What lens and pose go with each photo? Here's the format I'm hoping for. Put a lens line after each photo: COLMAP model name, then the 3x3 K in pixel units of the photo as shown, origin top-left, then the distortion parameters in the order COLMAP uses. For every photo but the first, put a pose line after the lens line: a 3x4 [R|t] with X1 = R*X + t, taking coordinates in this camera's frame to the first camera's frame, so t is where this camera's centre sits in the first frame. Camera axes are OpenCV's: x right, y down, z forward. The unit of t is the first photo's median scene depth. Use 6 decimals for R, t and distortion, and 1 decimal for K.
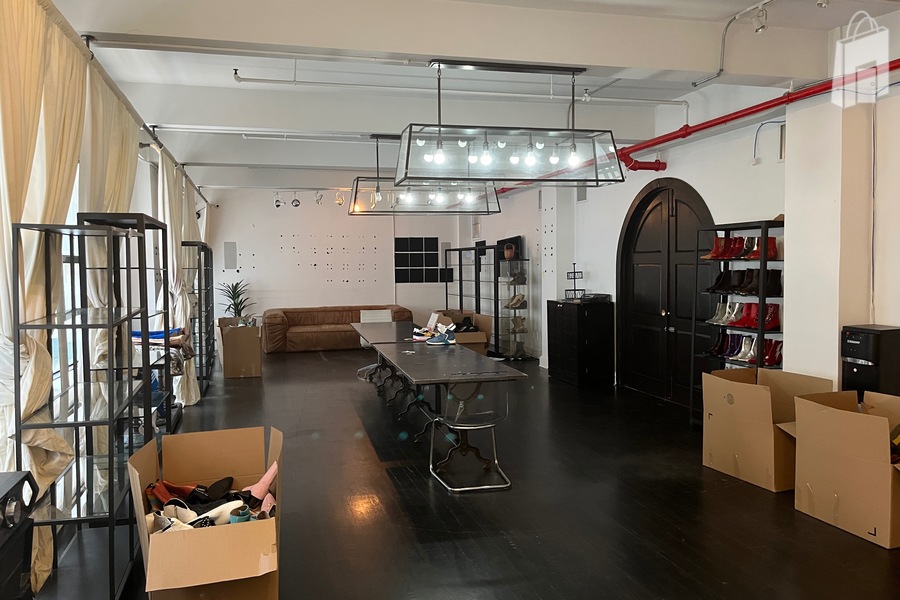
lens RADIAL K [[687.9, 0, 449.8], [0, 687.9, 301.2], [0, 0, 1]] dist [0.065831, -0.092963]
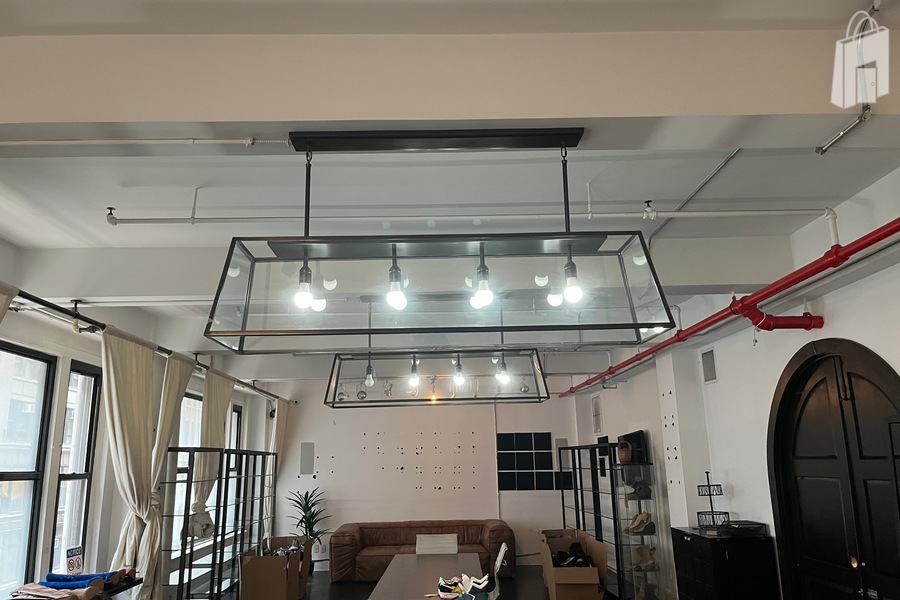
lens RADIAL K [[687.9, 0, 450.0], [0, 687.9, 304.3], [0, 0, 1]] dist [0.065831, -0.092963]
pose [[0.969227, -0.059634, -0.238836, 0.104137], [-0.006669, 0.963497, -0.267636, -0.028278], [0.246078, 0.260992, 0.933450, 0.244218]]
